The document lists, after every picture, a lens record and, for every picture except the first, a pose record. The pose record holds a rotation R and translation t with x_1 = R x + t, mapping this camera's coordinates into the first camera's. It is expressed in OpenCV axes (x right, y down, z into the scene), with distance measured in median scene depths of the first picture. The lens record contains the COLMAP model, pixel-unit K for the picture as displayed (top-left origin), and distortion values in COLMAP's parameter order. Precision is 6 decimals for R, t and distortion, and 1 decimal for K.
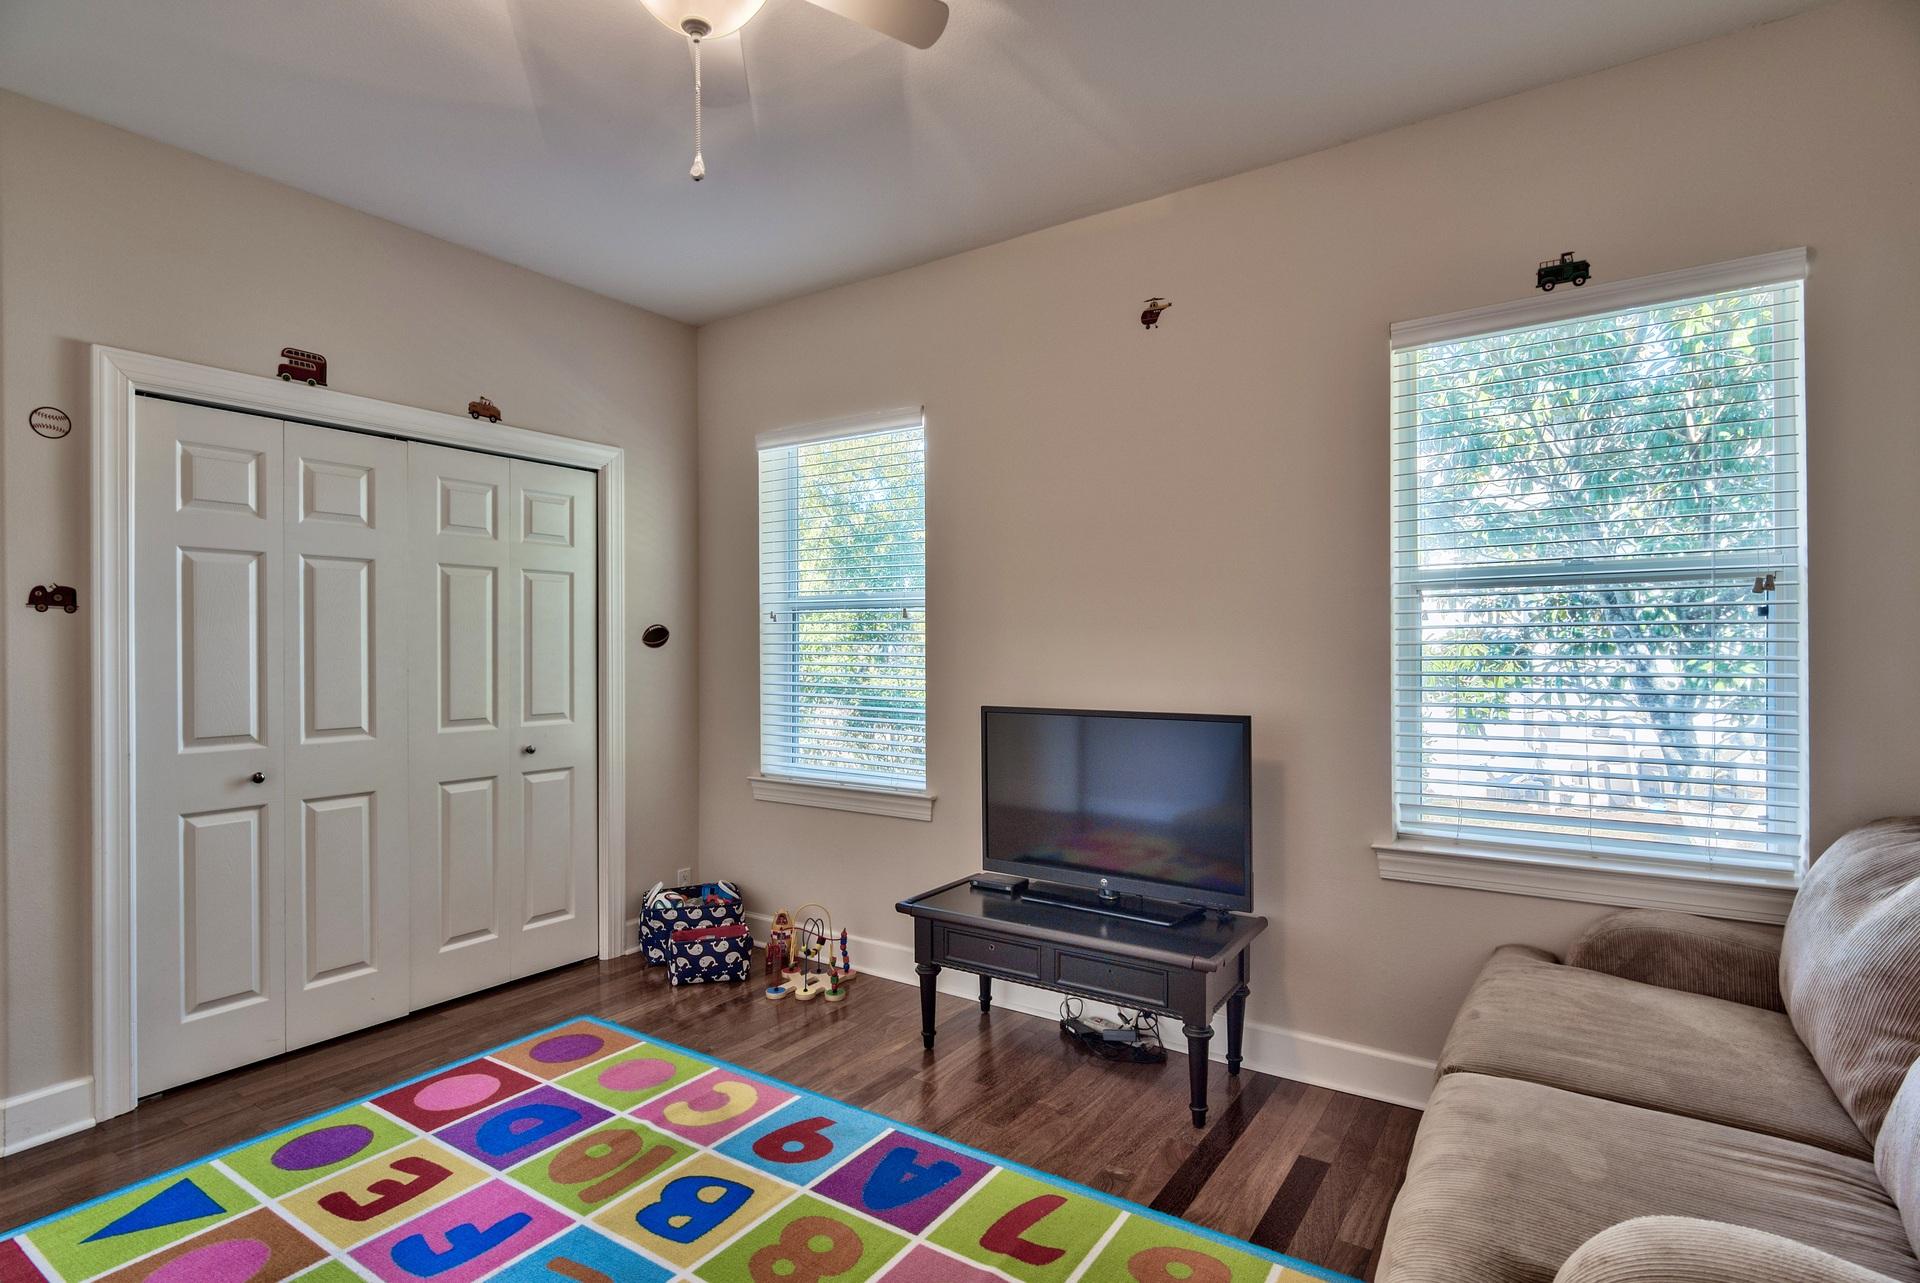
lens RADIAL K [[946.4, 0, 952.3], [0, 946.4, 639.0], [0, 0, 1]] dist [-0.000688, -0.000489]
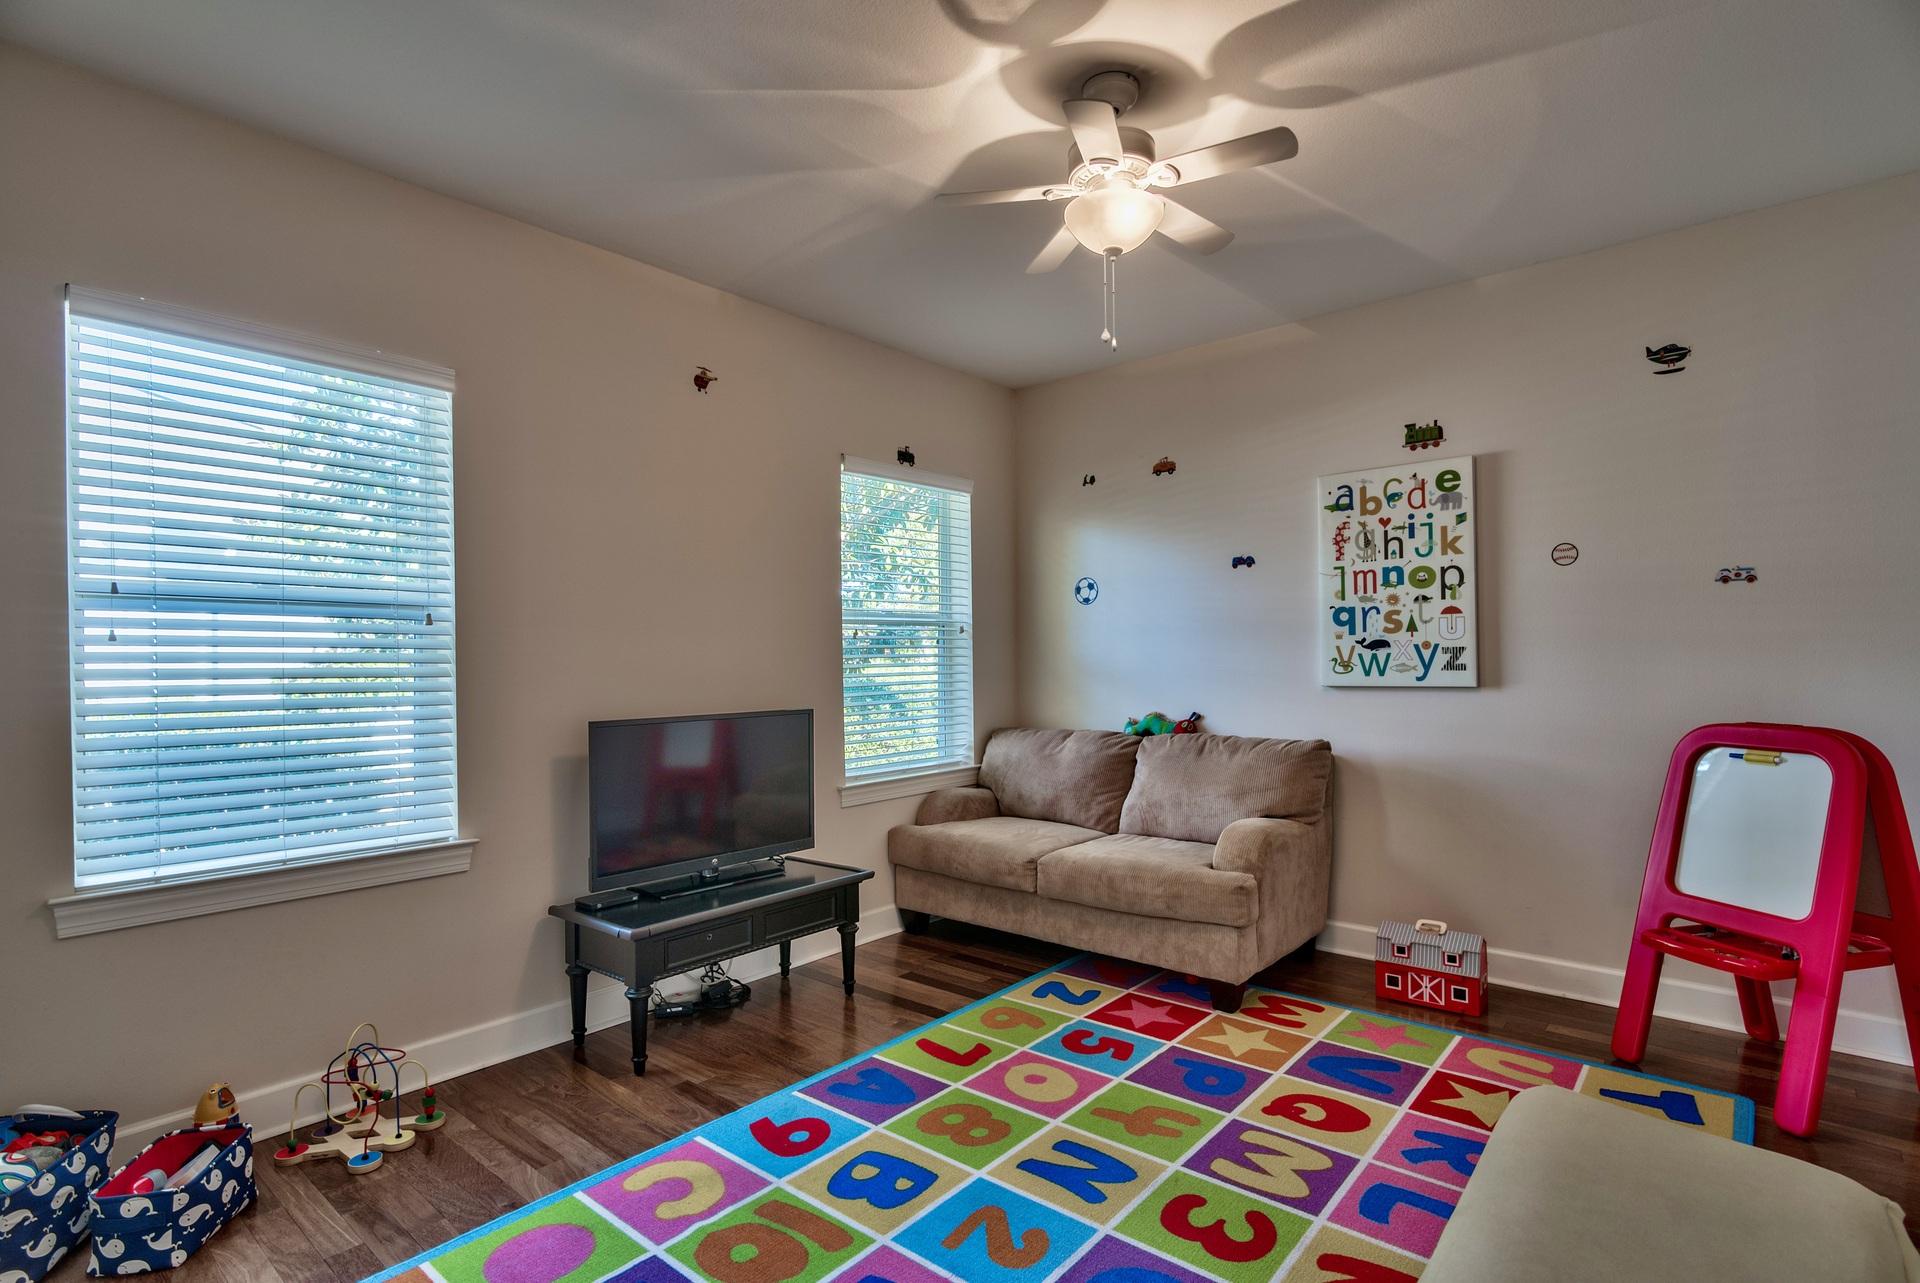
lens RADIAL K [[946.4, 0, 947.4], [0, 946.4, 651.1], [0, 0, 1]] dist [-0.000688, -0.000489]
pose [[0.116264, 0.008206, 0.993184, -1.121631], [0.000542, 0.999965, -0.008325, 0.007920], [-0.993218, 0.001506, 0.116255, 0.671793]]
